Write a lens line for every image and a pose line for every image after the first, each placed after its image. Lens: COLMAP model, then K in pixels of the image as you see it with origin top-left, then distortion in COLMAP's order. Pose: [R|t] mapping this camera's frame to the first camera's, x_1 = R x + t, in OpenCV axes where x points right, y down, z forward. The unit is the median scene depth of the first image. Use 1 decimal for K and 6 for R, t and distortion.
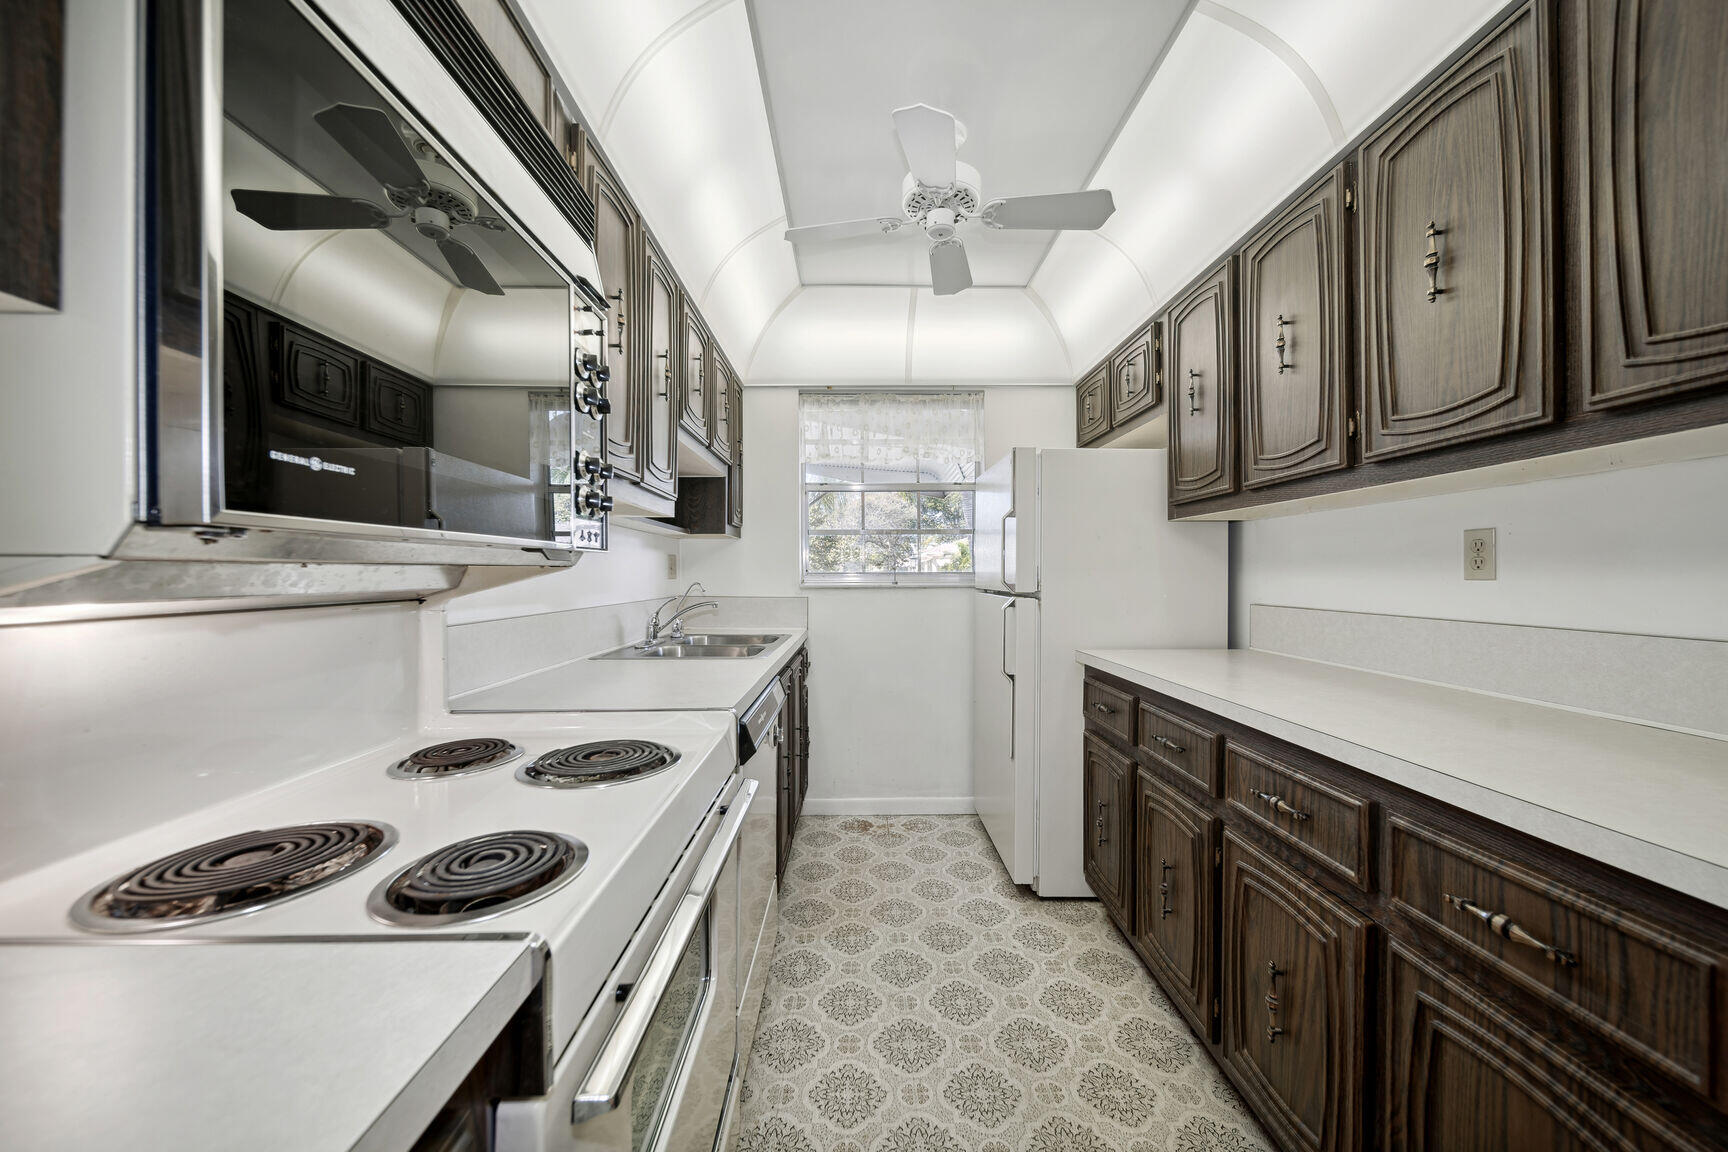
lens RADIAL K [[625.2, 0, 870.1], [0, 625.2, 571.8], [0, 0, 1]] dist [-0.001275, -0.000155]
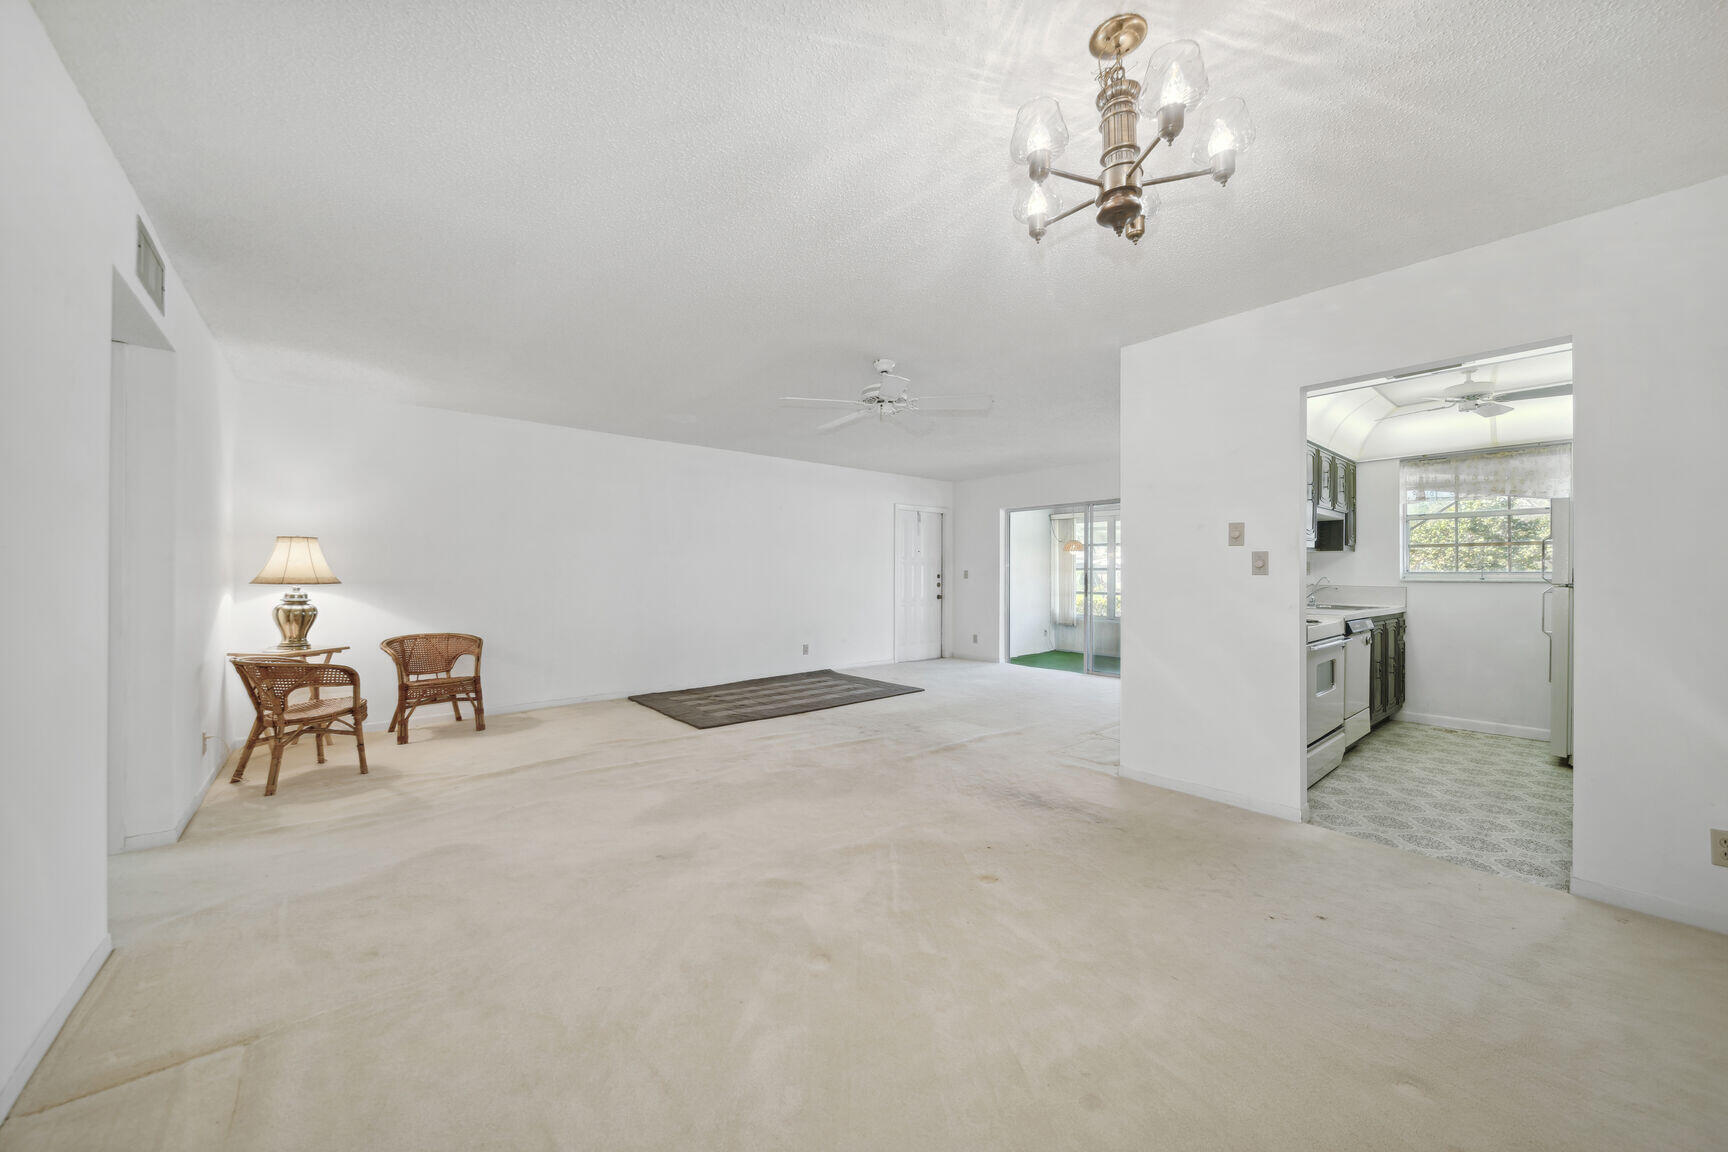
lens RADIAL K [[625.2, 0, 870.1], [0, 625.2, 571.8], [0, 0, 1]] dist [-0.001275, -0.000155]
pose [[0.630502, 0.000467, -0.776188, 0.312468], [-0.000598, 1.000000, 0.000116, 0.001964], [0.776187, 0.000391, 0.630502, -1.224385]]
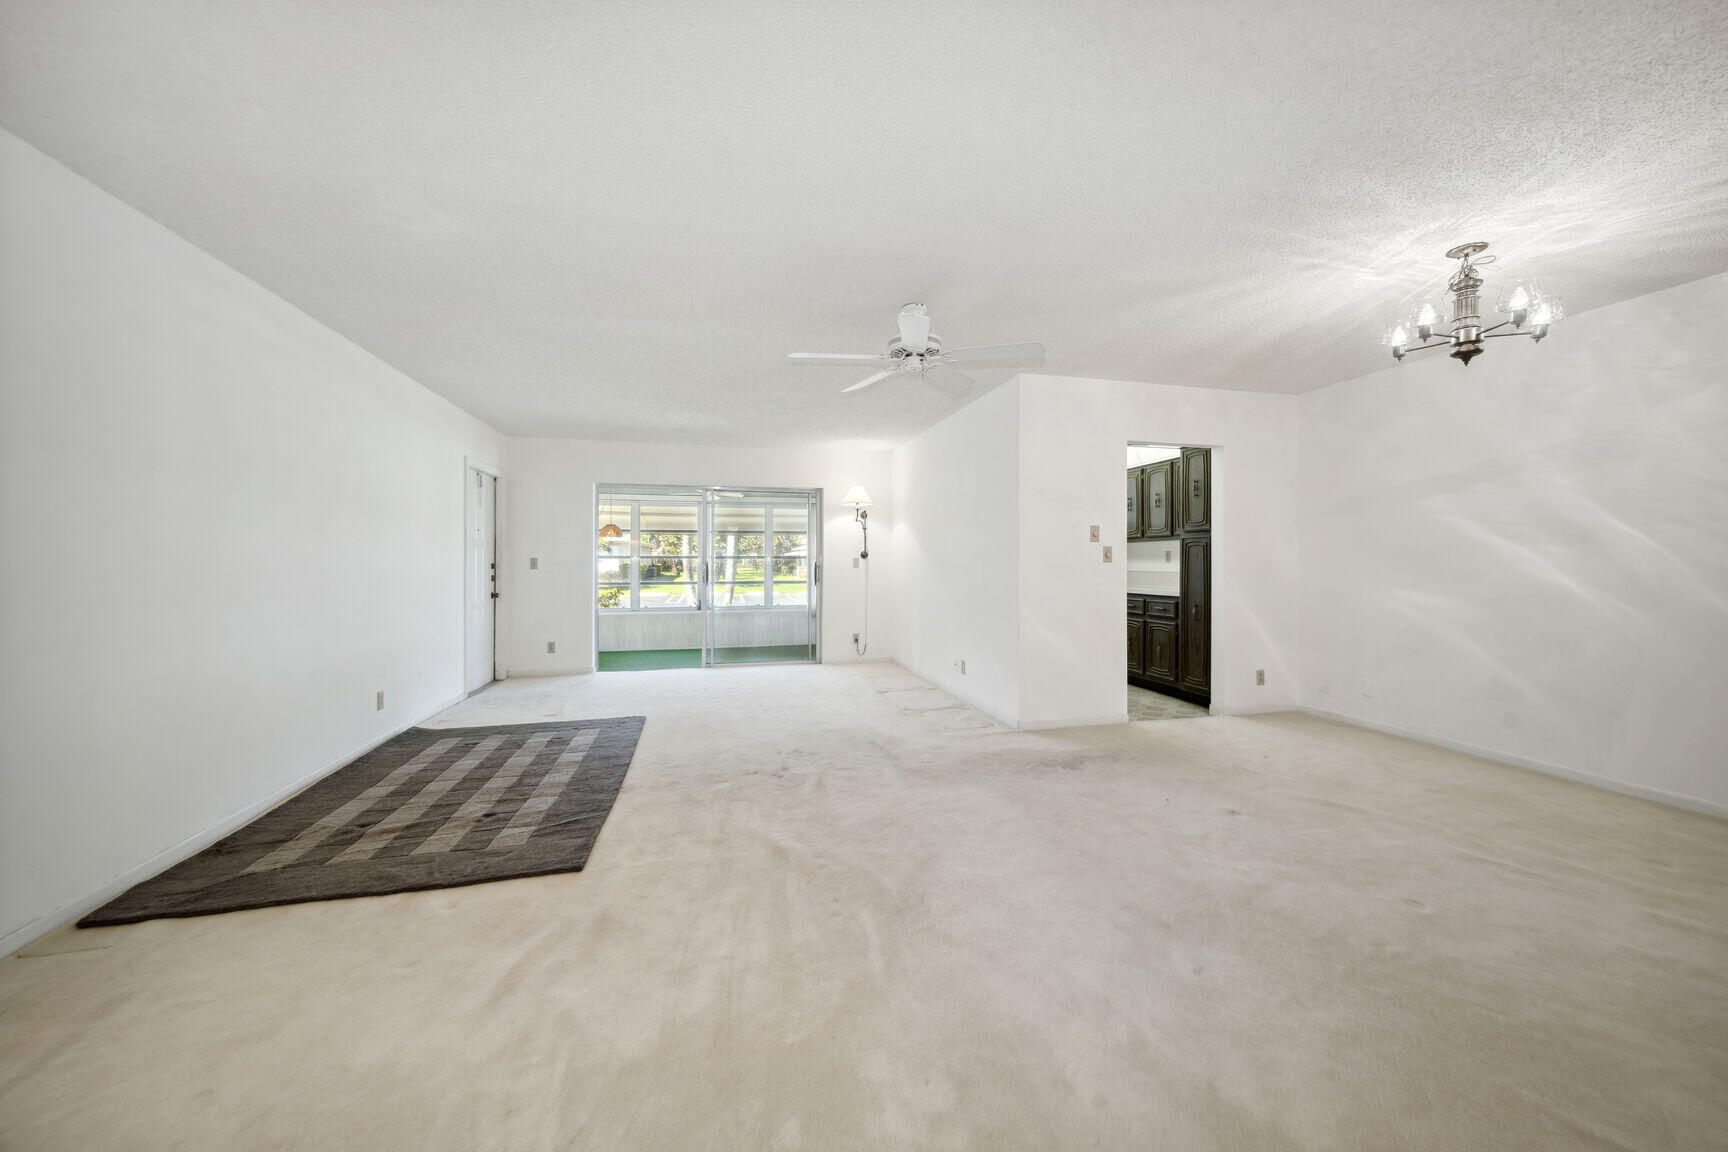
lens RADIAL K [[625.2, 0, 870.1], [0, 625.2, 571.8], [0, 0, 1]] dist [-0.001275, -0.000155]
pose [[0.971859, -0.002294, 0.235552, -1.076500], [-0.001554, 0.999868, 0.016148, 0.006743], [-0.235558, -0.016059, 0.971728, -1.429171]]
